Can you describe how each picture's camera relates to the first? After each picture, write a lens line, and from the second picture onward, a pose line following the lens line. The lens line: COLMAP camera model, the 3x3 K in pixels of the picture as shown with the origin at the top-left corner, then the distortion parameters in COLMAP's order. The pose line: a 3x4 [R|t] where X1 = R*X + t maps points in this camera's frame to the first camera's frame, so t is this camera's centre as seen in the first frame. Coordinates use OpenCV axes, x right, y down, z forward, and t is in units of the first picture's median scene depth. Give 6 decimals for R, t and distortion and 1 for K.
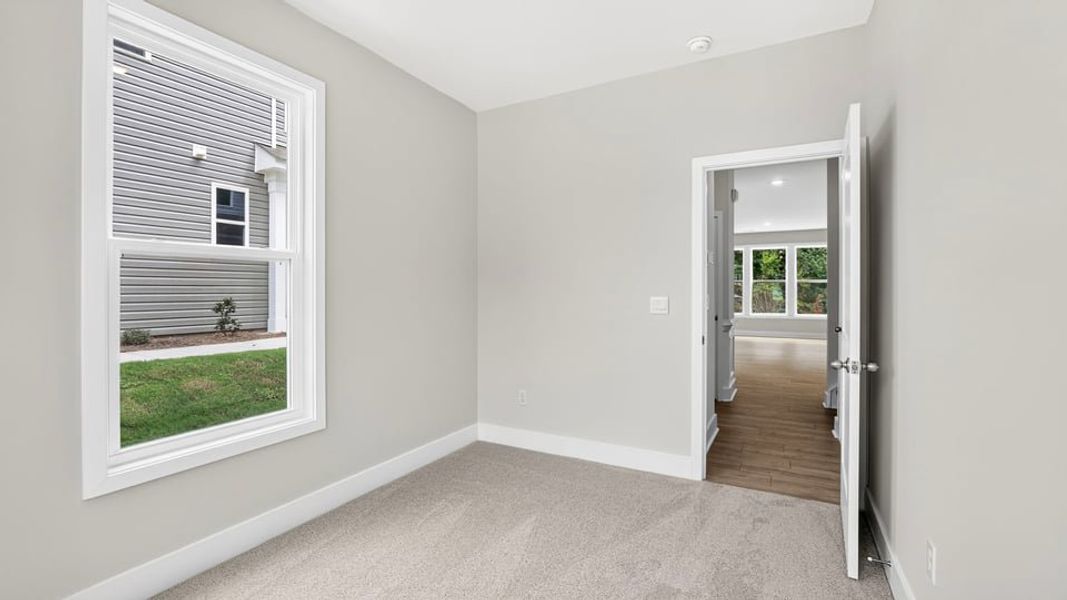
lens RADIAL K [[476.6, 0, 535.8], [0, 476.6, 293.1], [0, 0, 1]] dist [-0.001896, -0.000172]
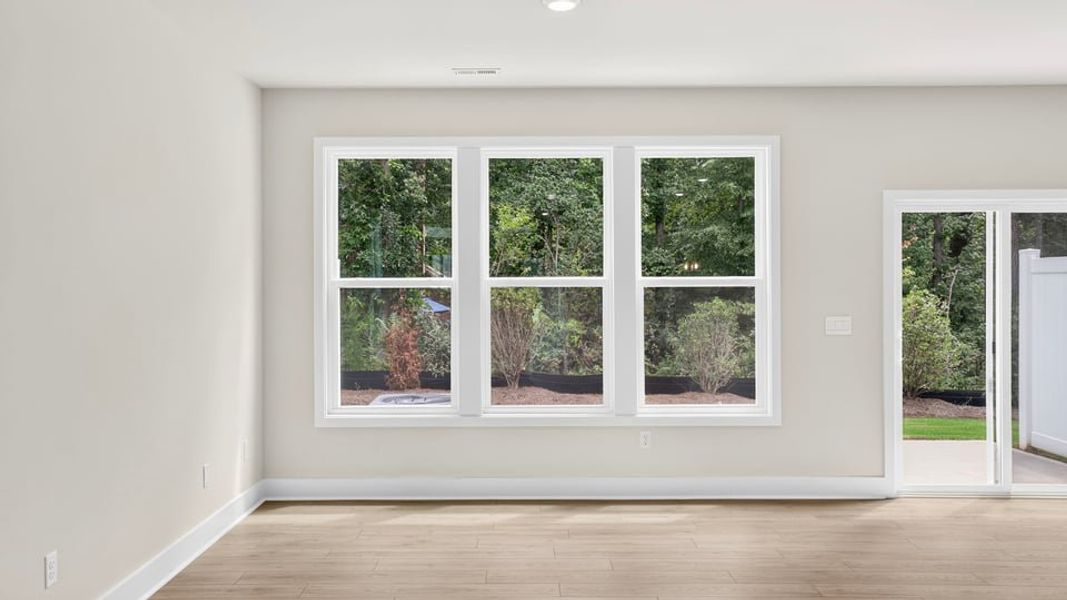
lens RADIAL K [[915.4, 0, 533.5], [0, 915.4, 300.0], [0, 0, 1]] dist [-0.006702, -0.001884]
pose [[0.876756, -0.016186, 0.480664, 0.226640], [0.012158, 0.999860, 0.011492, -0.023249], [-0.480782, -0.004231, 0.876830, 0.539451]]
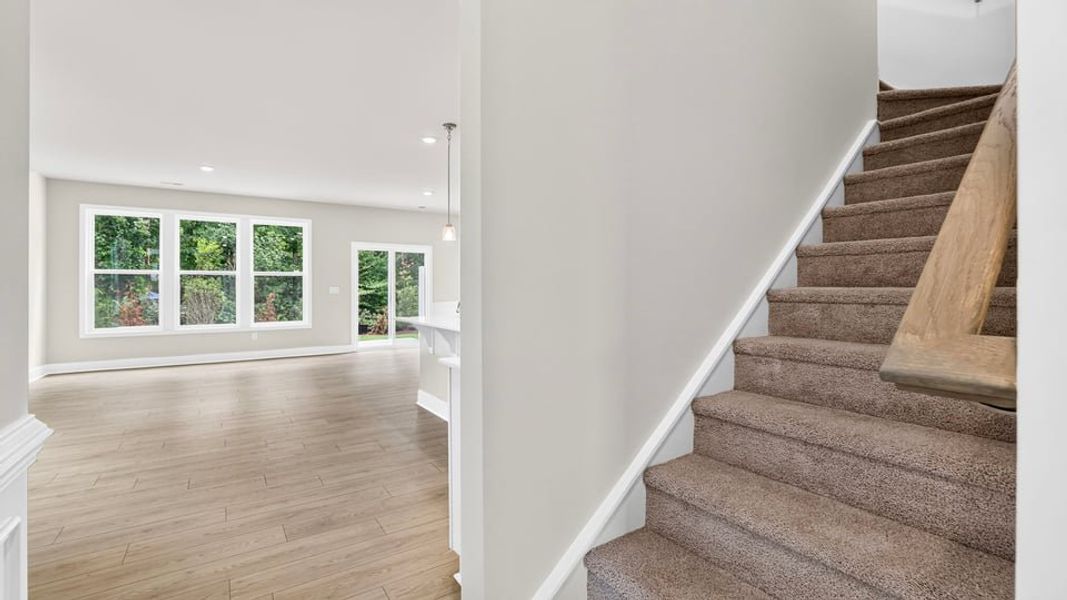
lens RADIAL K [[486.5, 0, 530.4], [0, 486.5, 284.9], [0, 0, 1]] dist [-0.002264, -0.000186]
pose [[0.501431, 0.001586, 0.865196, 0.127287], [0.010286, 0.999917, -0.007794, -0.001056], [-0.865136, 0.012807, 0.501373, 0.271202]]
